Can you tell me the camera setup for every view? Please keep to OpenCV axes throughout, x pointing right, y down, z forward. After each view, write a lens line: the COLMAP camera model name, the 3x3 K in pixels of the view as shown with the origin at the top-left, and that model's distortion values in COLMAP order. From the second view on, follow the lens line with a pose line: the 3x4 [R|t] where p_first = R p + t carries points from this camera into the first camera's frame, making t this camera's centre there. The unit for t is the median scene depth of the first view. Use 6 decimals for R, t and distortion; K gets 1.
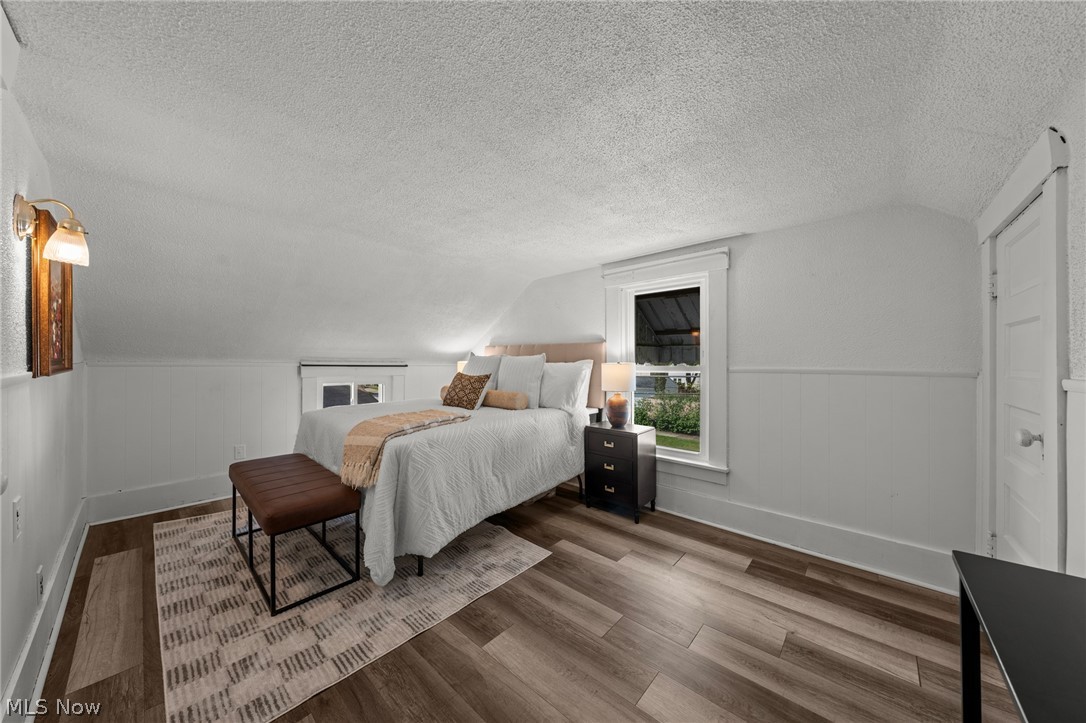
lens RADIAL K [[356.4, 0, 561.9], [0, 356.4, 358.7], [0, 0, 1]] dist [-0.000502, 0.000000]
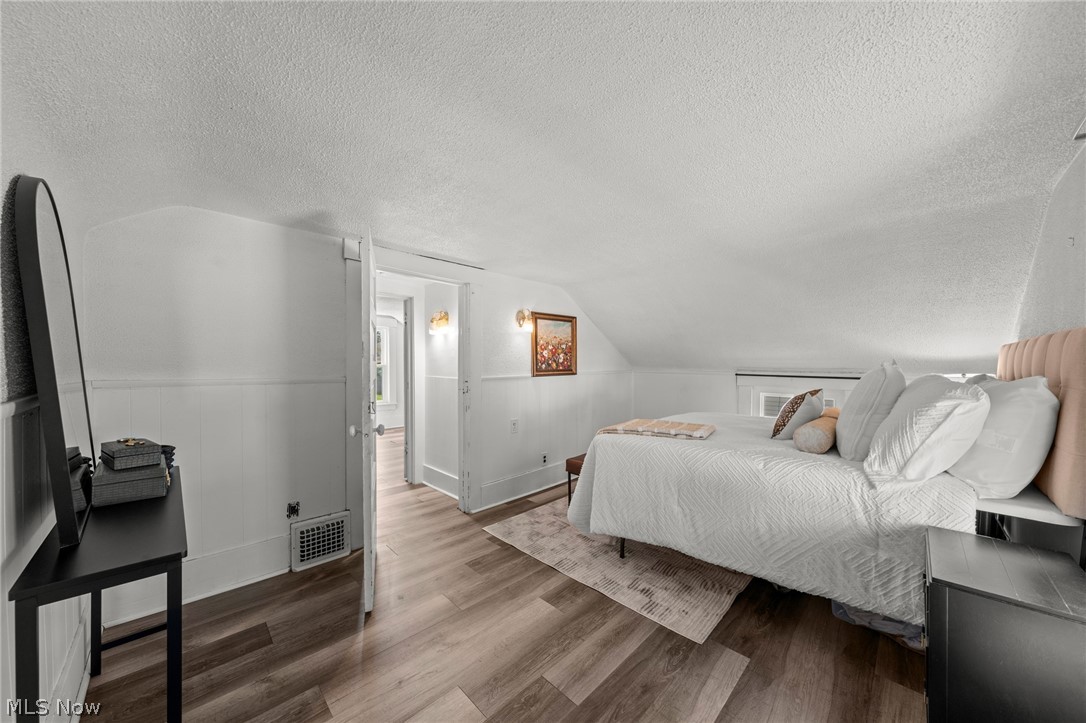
lens RADIAL K [[370.0, 0, 545.3], [0, 370.0, 368.9], [0, 0, 1]] dist [-0.000240, 0.000065]
pose [[-0.053598, 0.006432, -0.998542, 0.831189], [0.001065, 0.999979, 0.006384, -0.014892], [0.998562, -0.000721, -0.053604, 0.828572]]
